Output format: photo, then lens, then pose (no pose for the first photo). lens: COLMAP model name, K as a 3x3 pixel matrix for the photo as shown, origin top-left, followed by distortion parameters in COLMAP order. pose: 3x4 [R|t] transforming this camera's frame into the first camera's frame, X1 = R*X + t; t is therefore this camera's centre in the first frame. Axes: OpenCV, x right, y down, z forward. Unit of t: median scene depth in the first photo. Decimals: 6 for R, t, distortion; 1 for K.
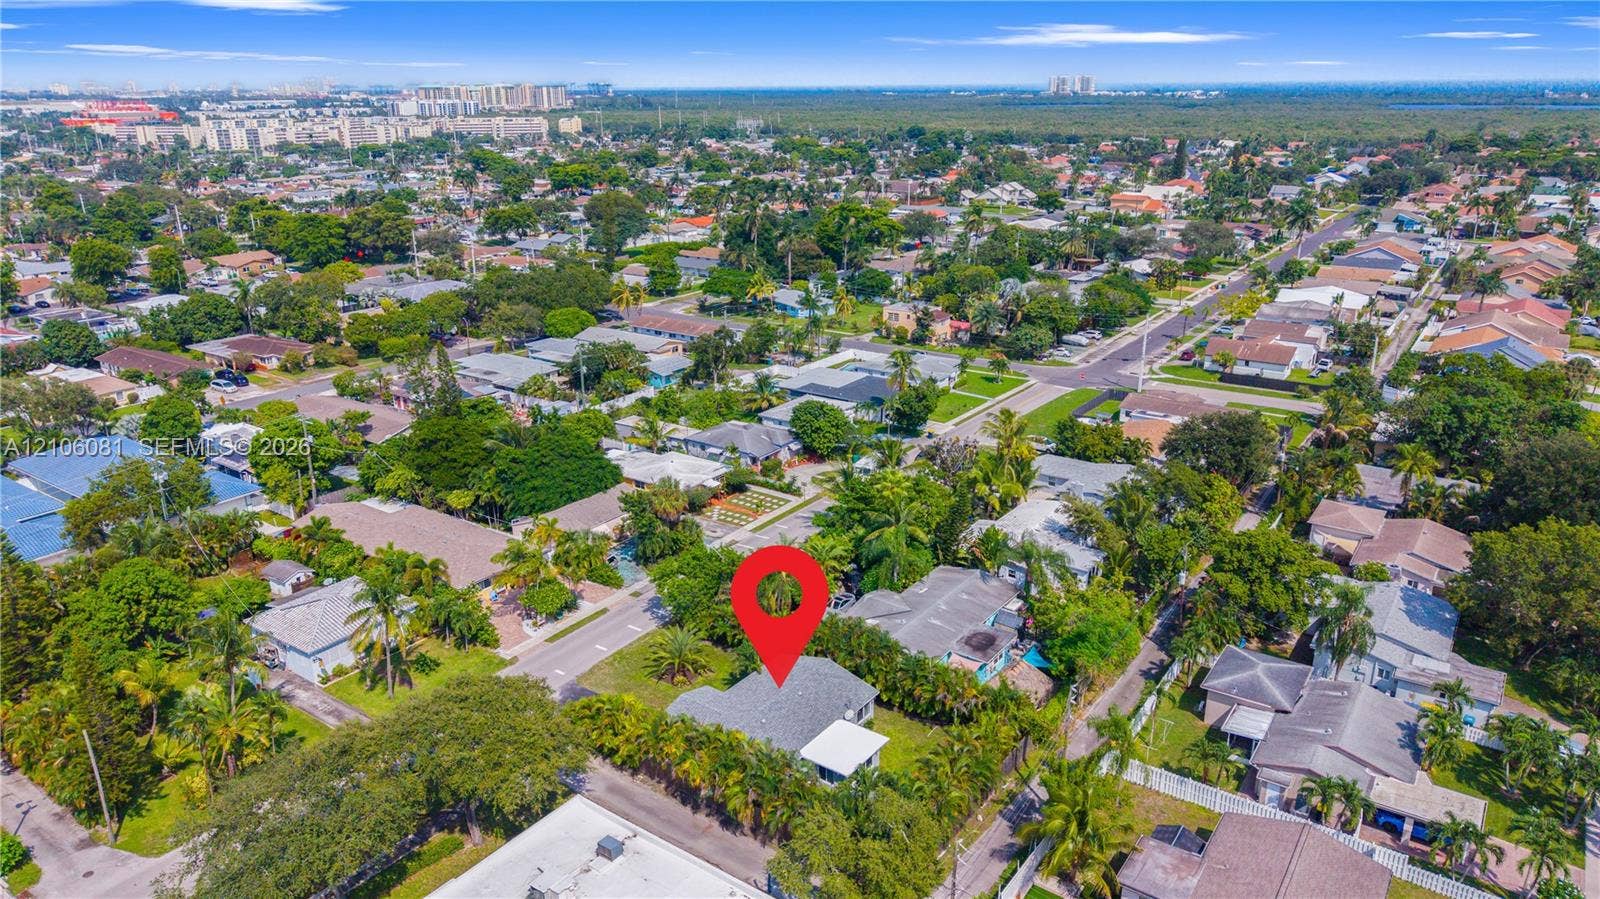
lens RADIAL K [[1049.1, 0, 807.9], [0, 1049.1, 453.1], [0, 0, 1]] dist [0.045646, -0.099087]
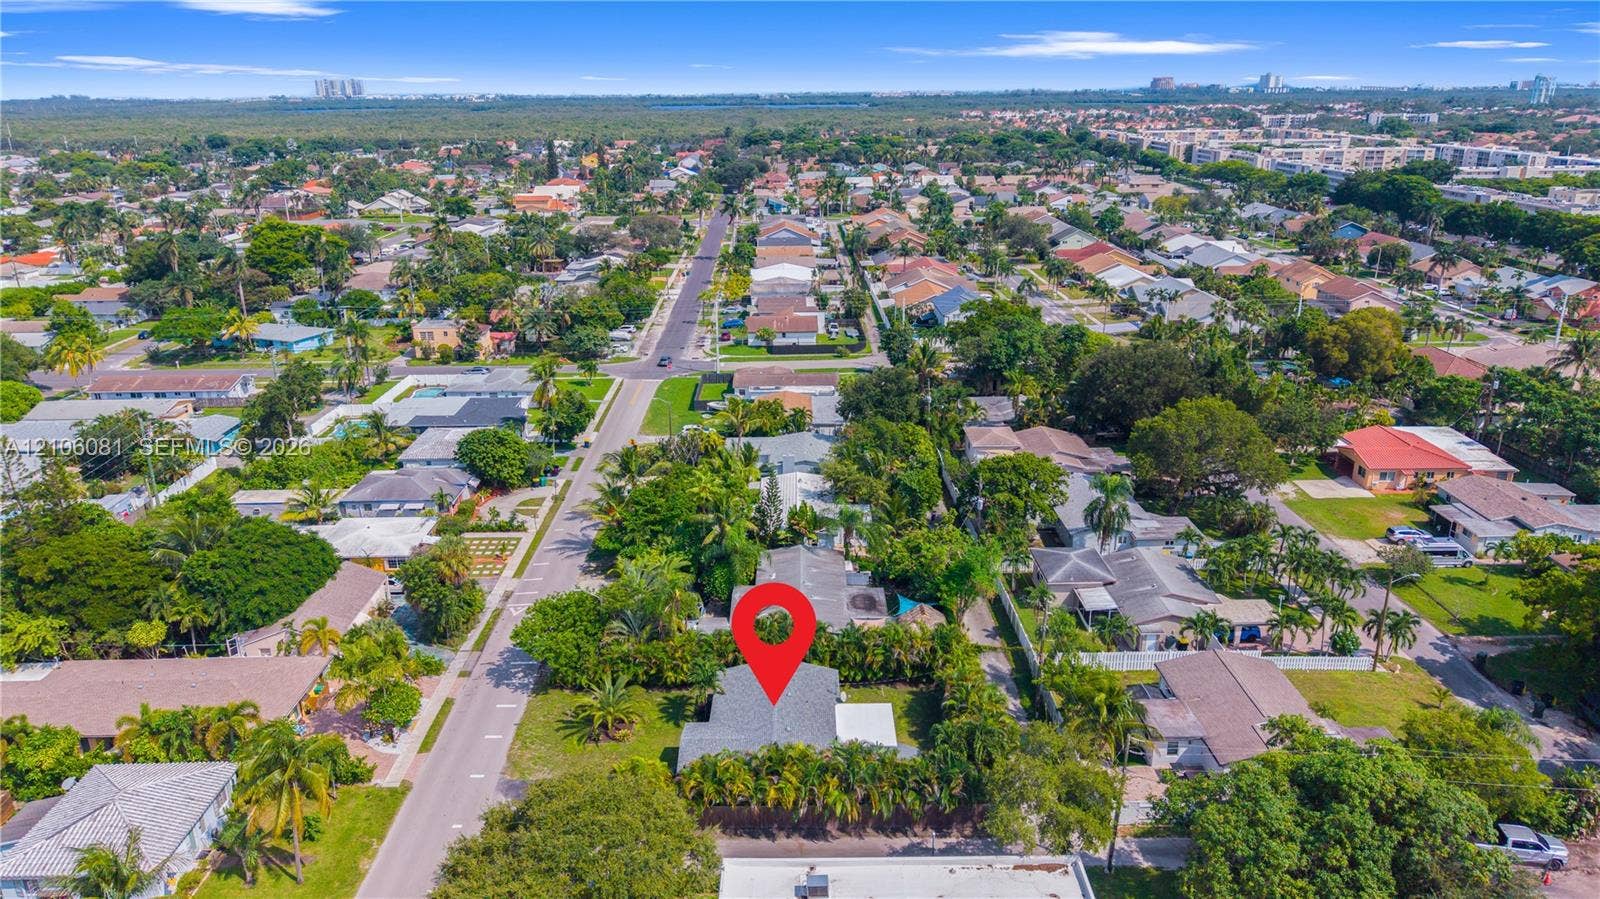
lens RADIAL K [[1049.1, 0, 807.9], [0, 1049.1, 453.1], [0, 0, 1]] dist [0.045646, -0.099087]
pose [[0.800438, -0.193163, 0.567439, -0.285272], [0.195165, 0.979055, 0.057978, -0.027216], [-0.566753, 0.064336, 0.821372, 0.090040]]
